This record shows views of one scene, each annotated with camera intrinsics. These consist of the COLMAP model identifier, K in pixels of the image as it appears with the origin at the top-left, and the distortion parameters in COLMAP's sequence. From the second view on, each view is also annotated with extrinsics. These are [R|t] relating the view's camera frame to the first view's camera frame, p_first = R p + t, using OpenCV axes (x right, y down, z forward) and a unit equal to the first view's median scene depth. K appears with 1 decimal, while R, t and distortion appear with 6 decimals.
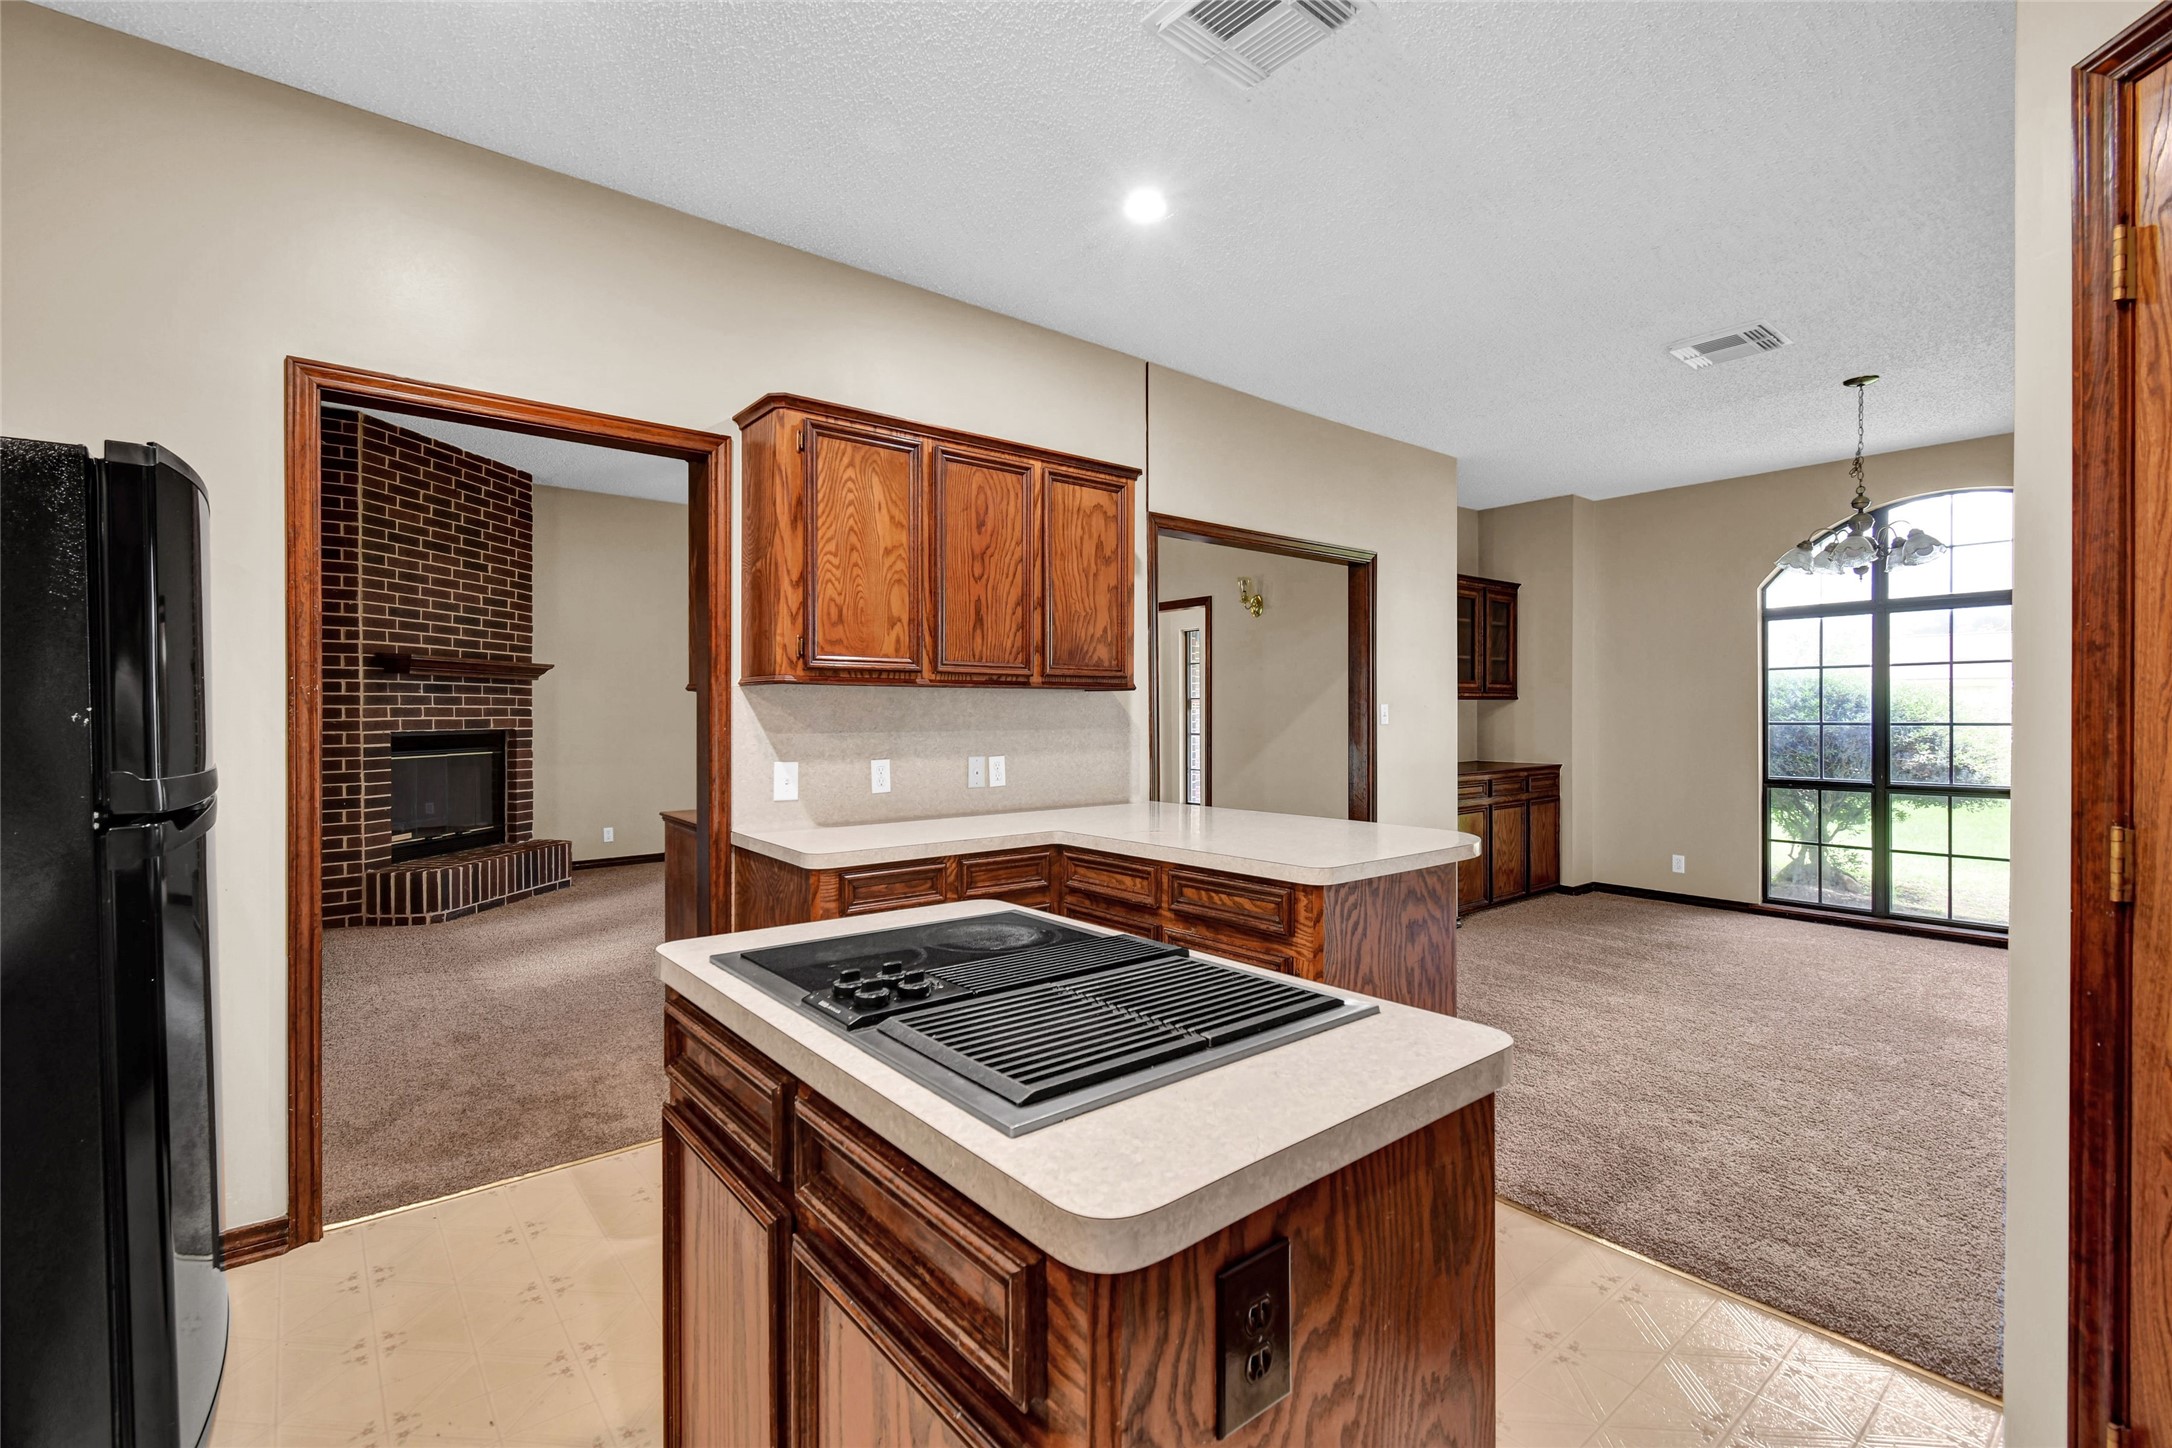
lens RADIAL K [[960.6, 0, 1104.9], [0, 960.6, 719.8], [0, 0, 1]] dist [0.005605, -0.003969]
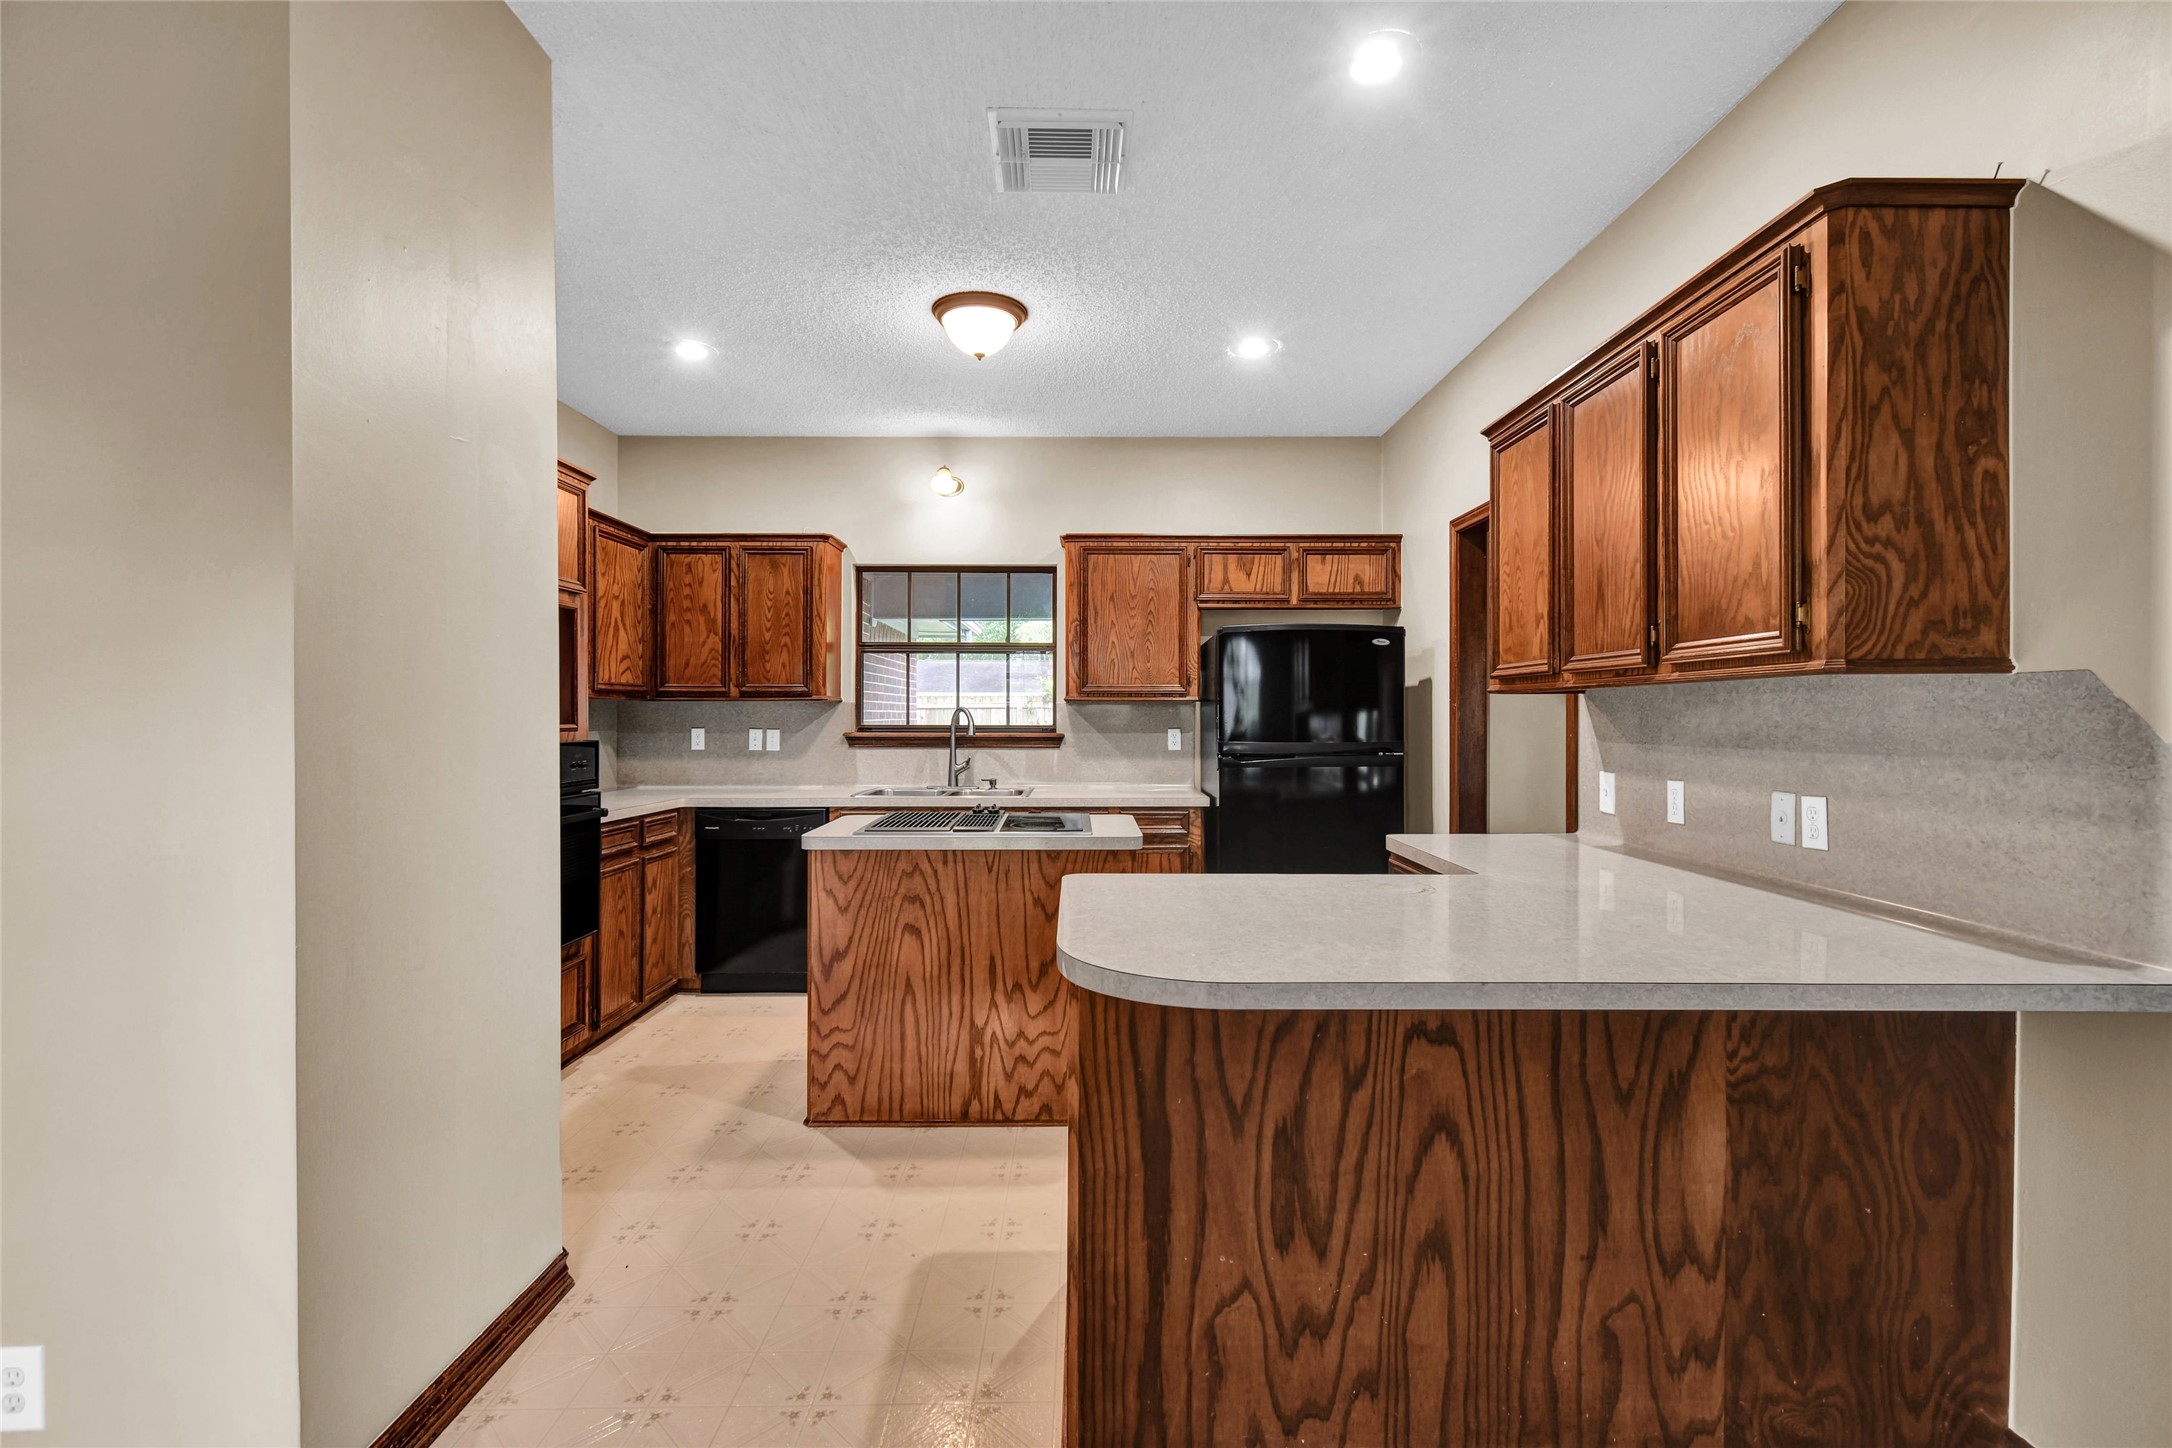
lens RADIAL K [[960.6, 0, 1083.3], [0, 960.6, 718.1], [0, 0, 1]] dist [0.005605, -0.003969]
pose [[-0.634744, 0.002032, -0.772720, 0.368890], [-0.004827, 0.999967, 0.006594, -0.006729], [0.772708, 0.007916, -0.634713, 0.615273]]
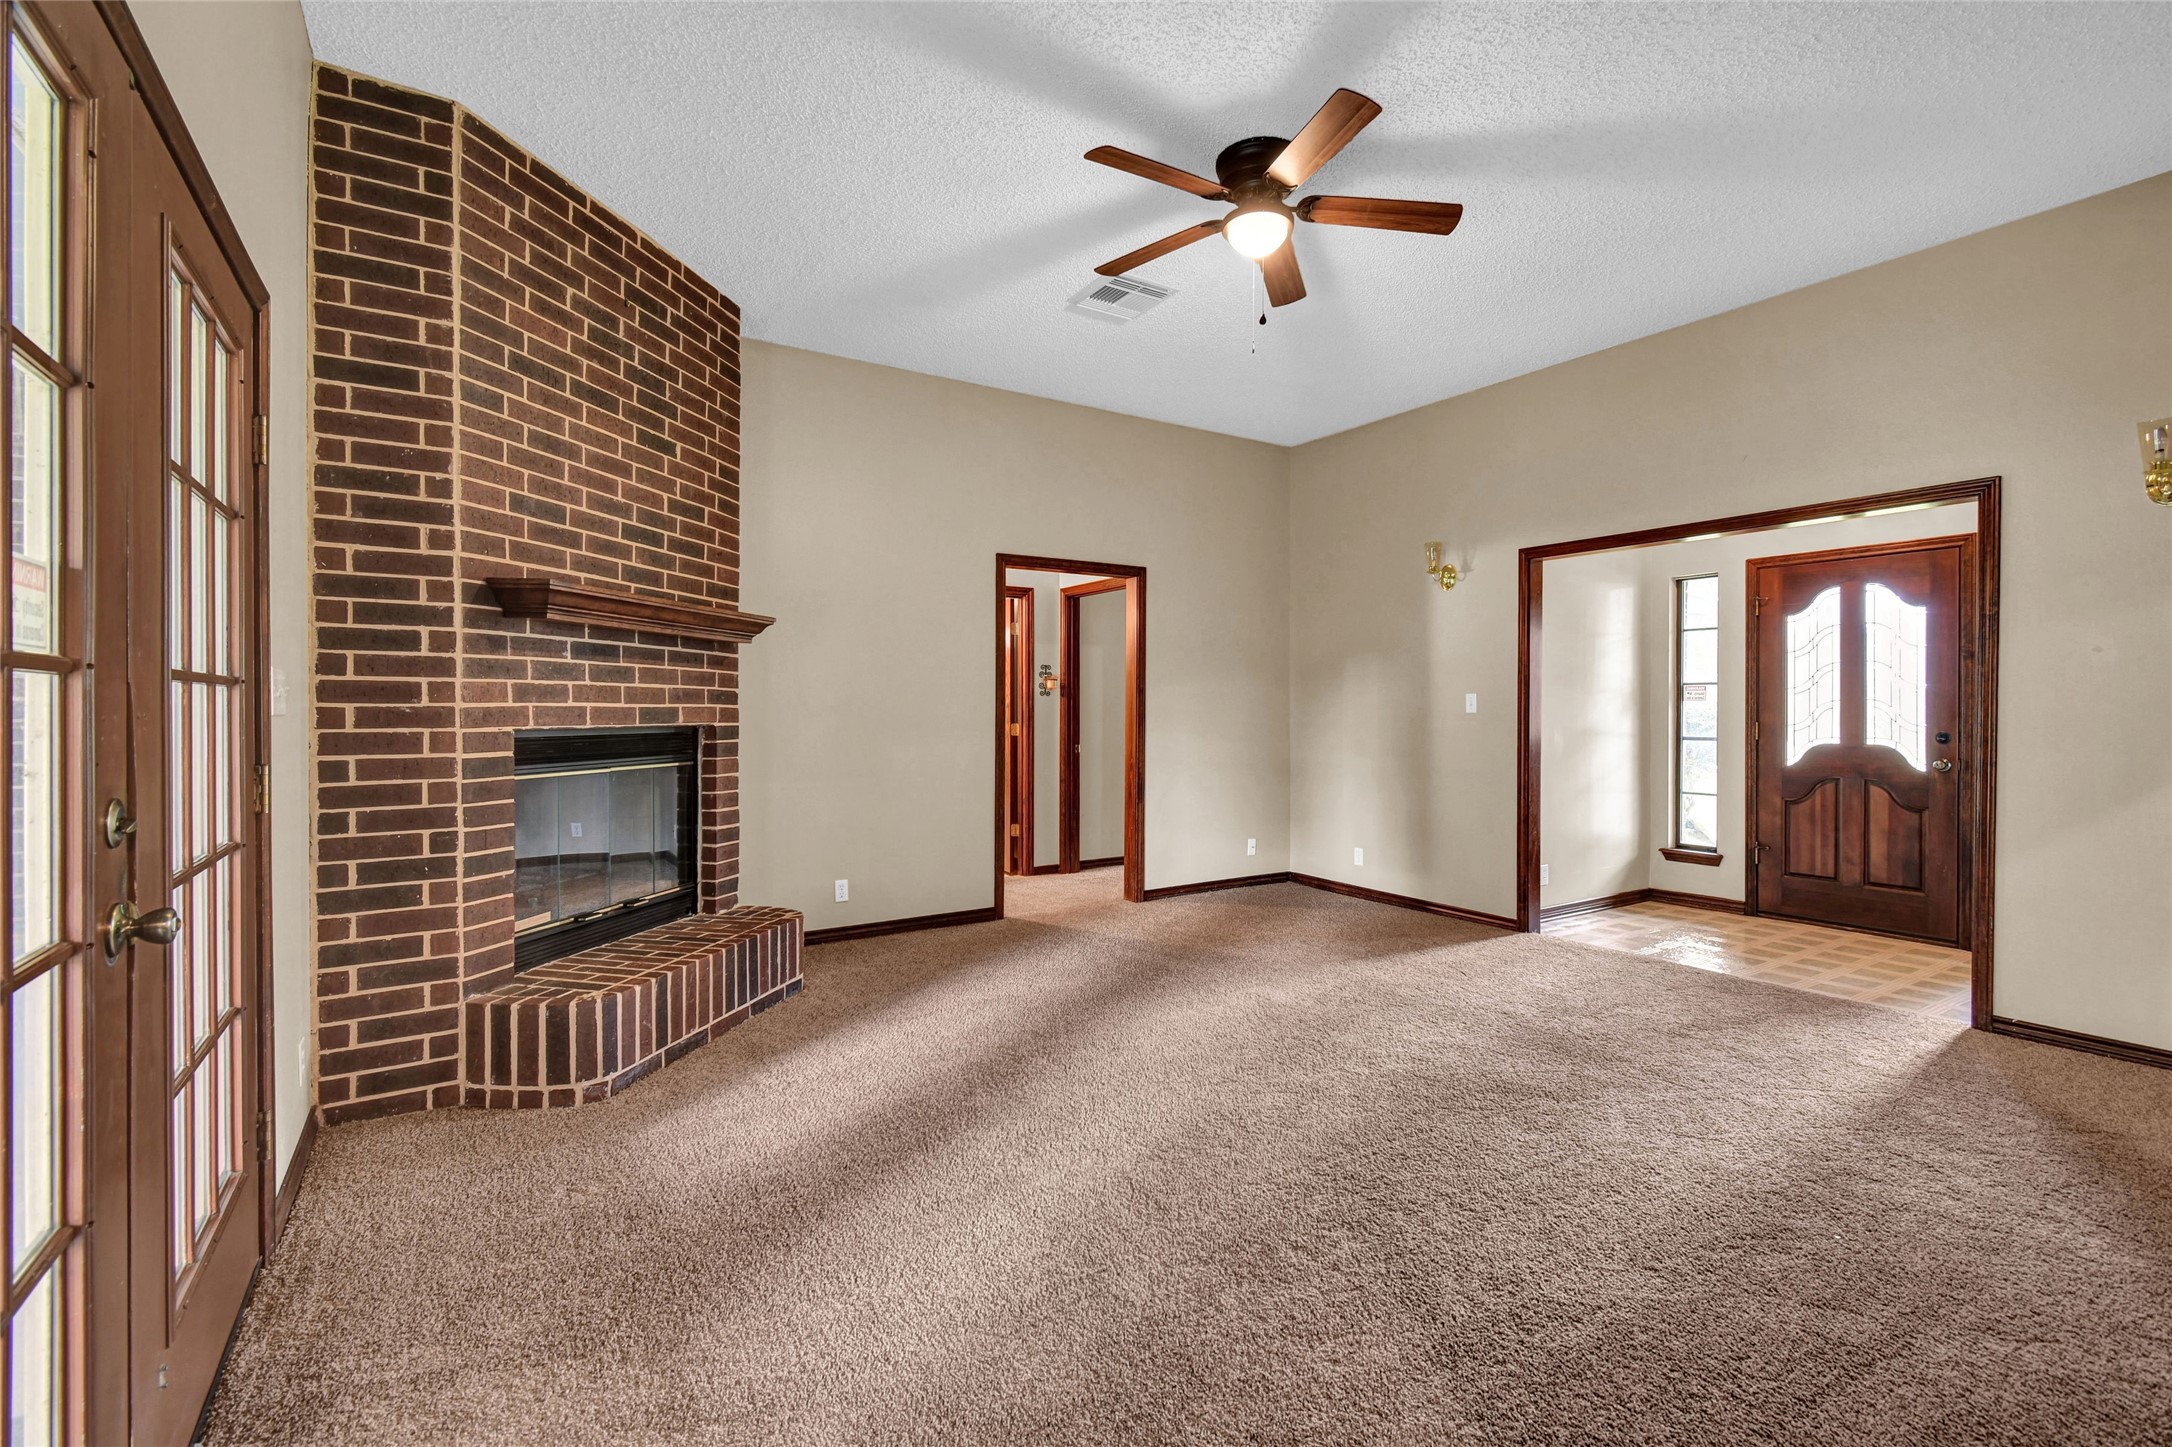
lens RADIAL K [[960.6, 0, 1123.9], [0, 960.6, 721.8], [0, 0, 1]] dist [0.005605, -0.003969]
pose [[0.995564, 0.005532, -0.093927, -0.350211], [-0.005189, 0.999979, 0.003897, 0.004770], [0.093947, -0.003393, 0.995571, 0.493733]]
